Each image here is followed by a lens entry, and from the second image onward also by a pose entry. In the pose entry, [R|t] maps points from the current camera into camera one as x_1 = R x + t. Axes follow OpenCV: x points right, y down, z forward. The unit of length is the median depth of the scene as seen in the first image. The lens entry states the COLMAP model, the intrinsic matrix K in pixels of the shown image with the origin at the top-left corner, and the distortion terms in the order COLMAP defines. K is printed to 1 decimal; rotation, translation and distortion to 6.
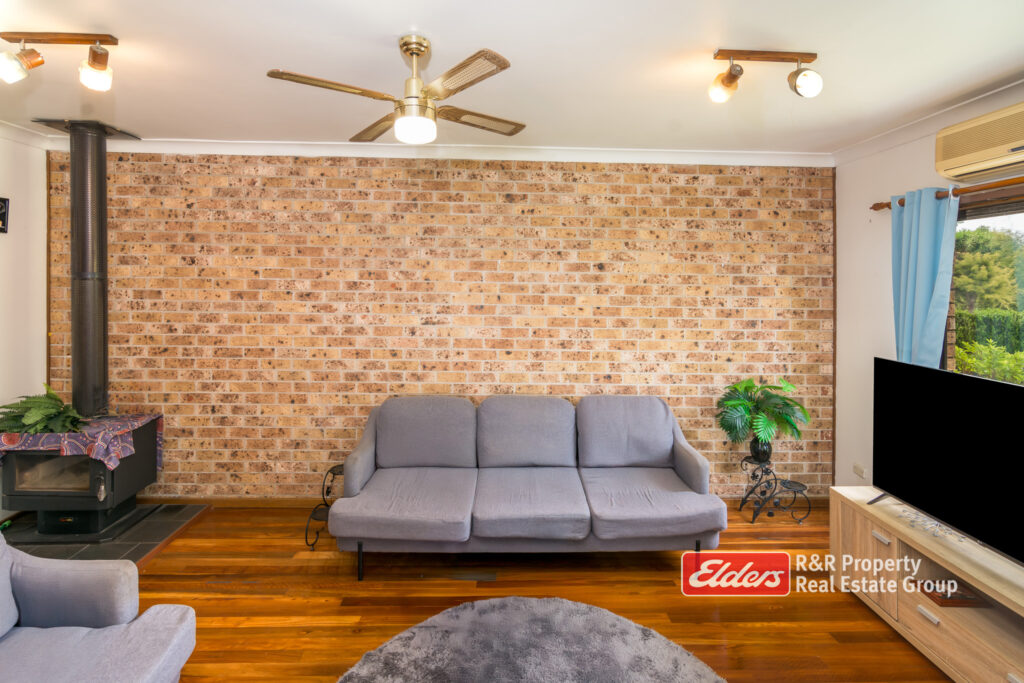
lens RADIAL K [[519.7, 0, 499.6], [0, 519.7, 284.8], [0, 0, 1]] dist [0.003907, 0.002532]
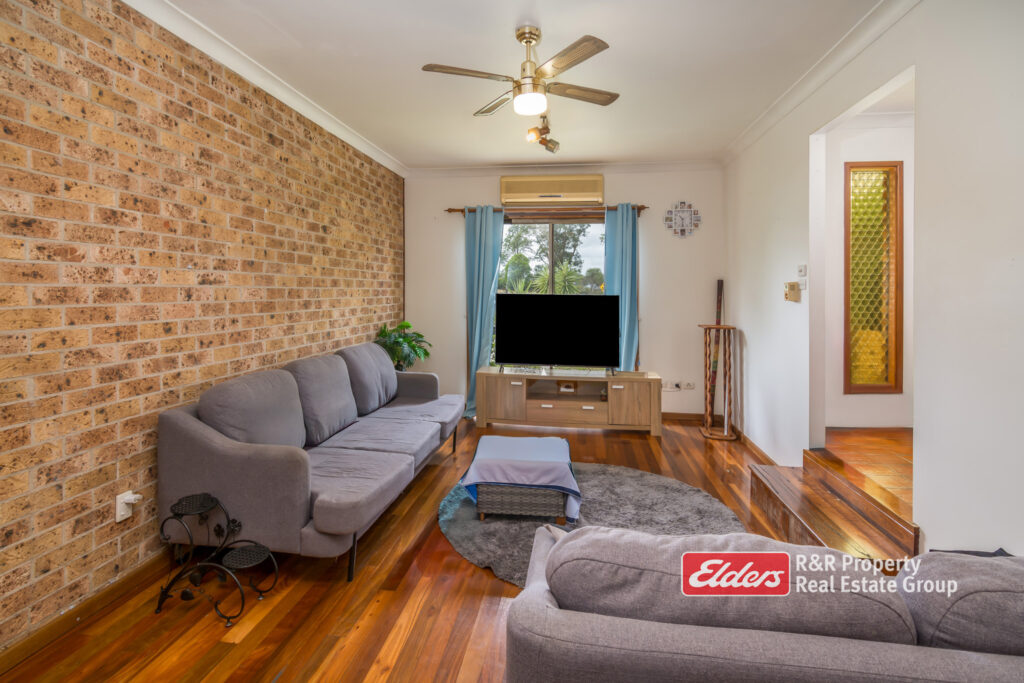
lens RADIAL K [[519.7, 0, 500.4], [0, 519.7, 285.5], [0, 0, 1]] dist [0.003907, 0.002532]
pose [[0.179393, -0.002413, 0.983774, -0.773520], [-0.002249, 0.999993, 0.002863, 0.075355], [-0.983775, -0.002726, 0.179387, 0.468502]]
